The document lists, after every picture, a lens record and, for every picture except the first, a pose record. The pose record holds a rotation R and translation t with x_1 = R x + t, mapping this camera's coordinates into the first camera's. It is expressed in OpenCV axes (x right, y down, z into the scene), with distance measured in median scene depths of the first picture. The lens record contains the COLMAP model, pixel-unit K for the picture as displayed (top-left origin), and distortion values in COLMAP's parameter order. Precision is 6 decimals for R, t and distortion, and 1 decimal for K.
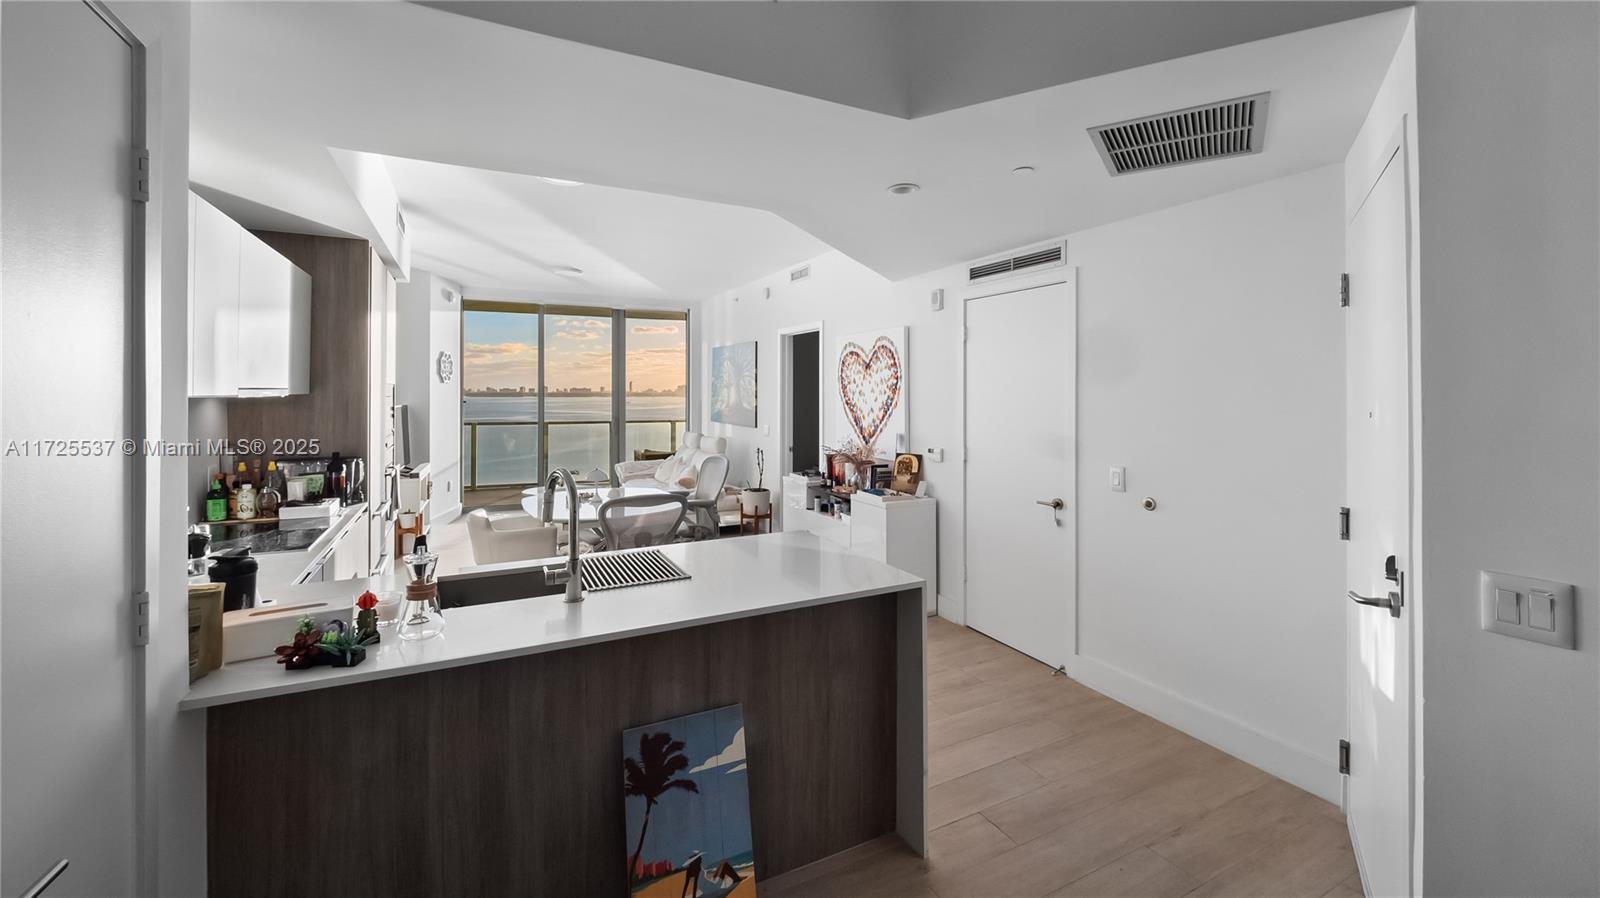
lens RADIAL K [[650.6, 0, 812.1], [0, 650.6, 377.8], [0, 0, 1]] dist [0.003734, -0.005298]
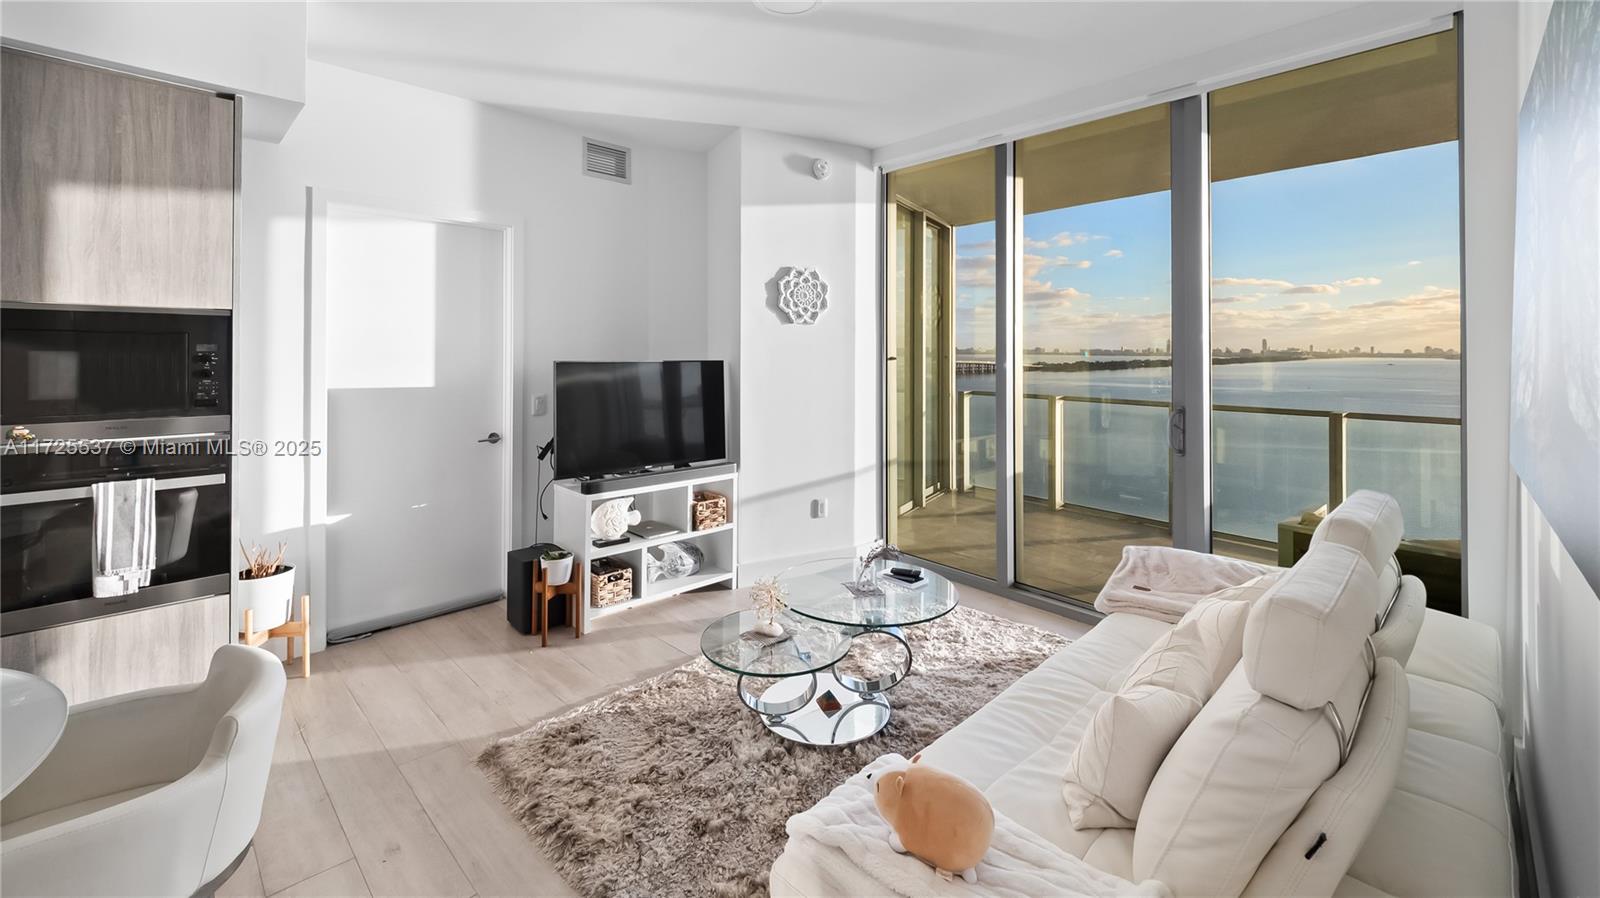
lens RADIAL K [[650.6, 0, 810.9], [0, 650.6, 356.4], [0, 0, 1]] dist [0.003734, -0.005298]
pose [[0.308279, 0.004137, -0.951287, -0.030040], [0.017108, 0.999805, 0.009892, 0.044012], [0.951142, -0.019324, 0.308148, 1.169264]]
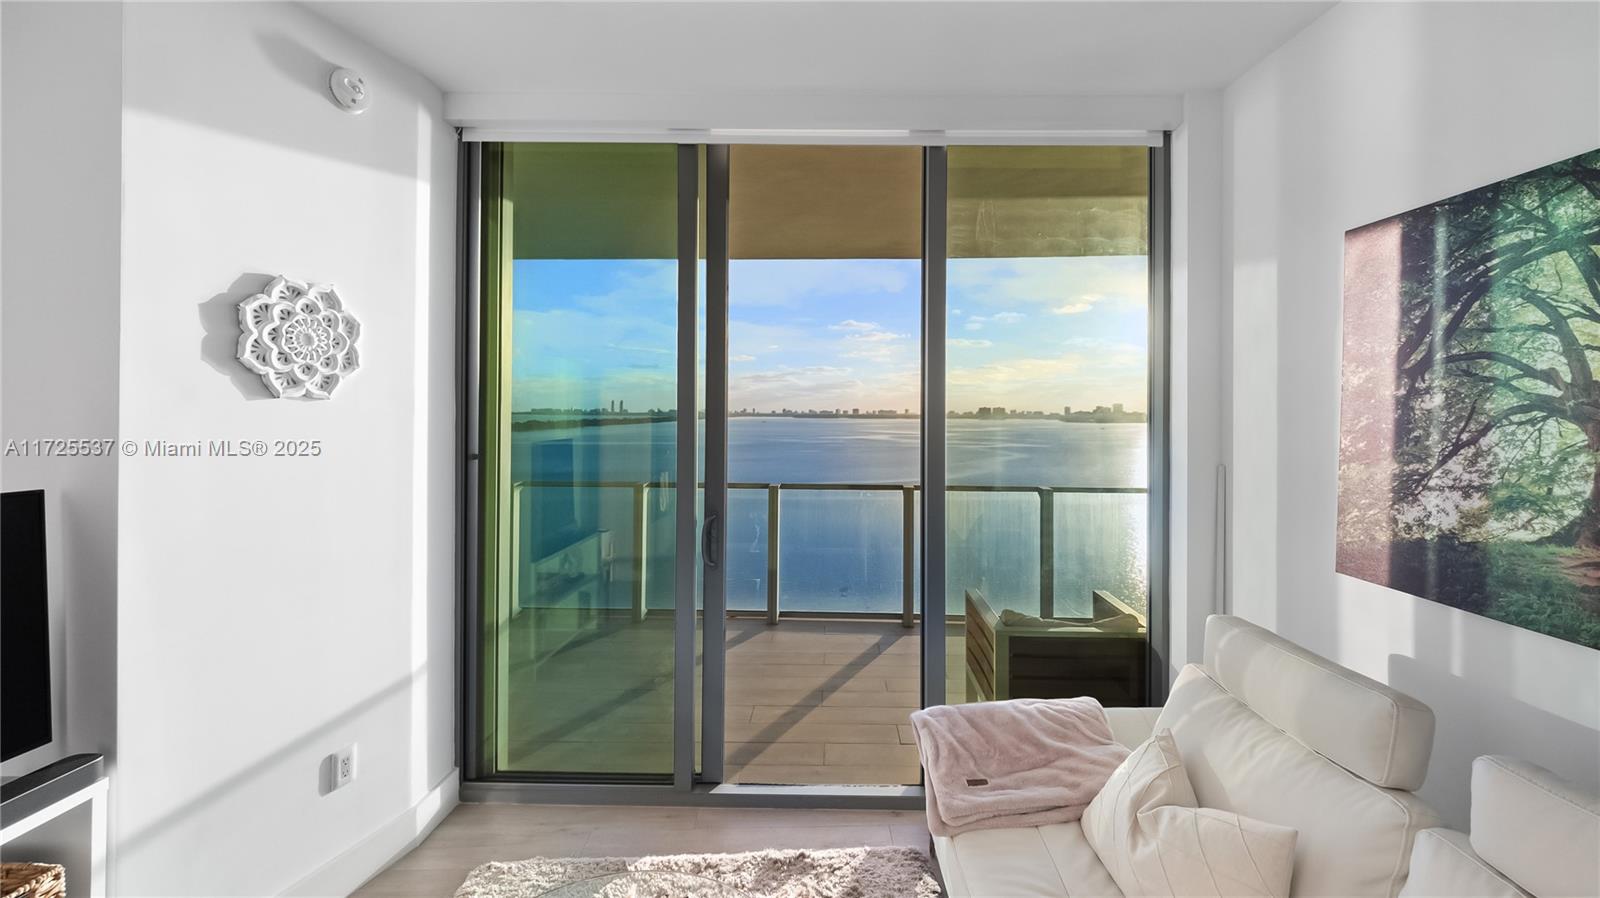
lens RADIAL K [[650.6, 0, 819.9], [0, 650.6, 407.7], [0, 0, 1]] dist [0.003734, -0.005298]
pose [[0.902788, -0.002199, -0.430079, -0.355454], [0.007525, 0.999915, 0.010683, 0.015323], [0.430019, -0.012880, 0.902728, 1.193437]]
